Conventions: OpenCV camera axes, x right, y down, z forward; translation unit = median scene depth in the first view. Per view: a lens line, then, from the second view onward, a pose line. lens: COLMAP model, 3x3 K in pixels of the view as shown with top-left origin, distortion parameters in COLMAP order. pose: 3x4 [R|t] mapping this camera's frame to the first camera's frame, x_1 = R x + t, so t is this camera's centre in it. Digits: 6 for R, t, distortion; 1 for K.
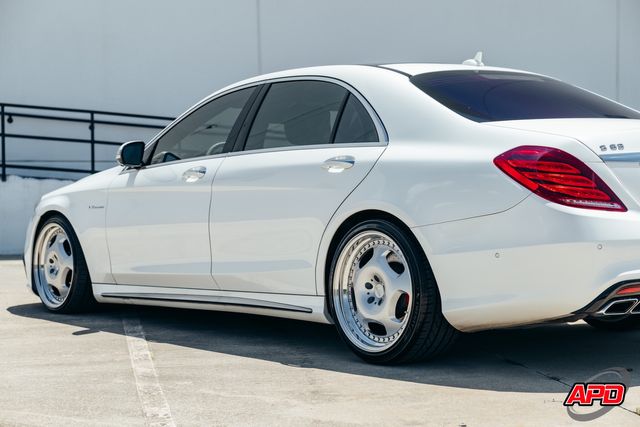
lens RADIAL K [[1211.0, 0, 331.1], [0, 1211.0, 213.8], [0, 0, 1]] dist [0.139250, 0.190184]
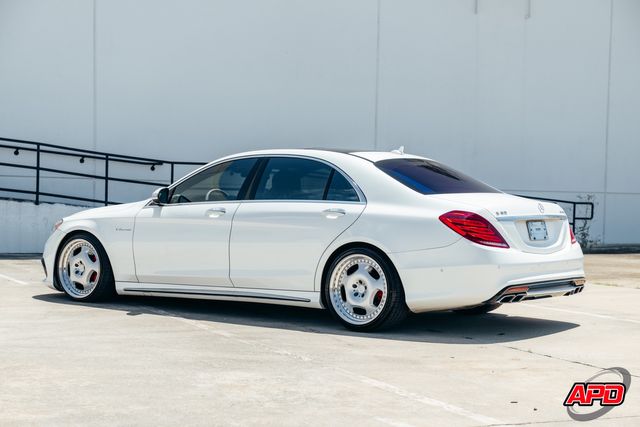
lens RADIAL K [[1211.0, 0, 331.1], [0, 1211.0, 213.8], [0, 0, 1]] dist [0.139250, 0.190184]
pose [[0.966955, 0.026709, 0.253544, -0.432641], [-0.027087, 0.999631, -0.002002, -0.037916], [-0.253504, -0.004932, 0.967322, -0.638590]]
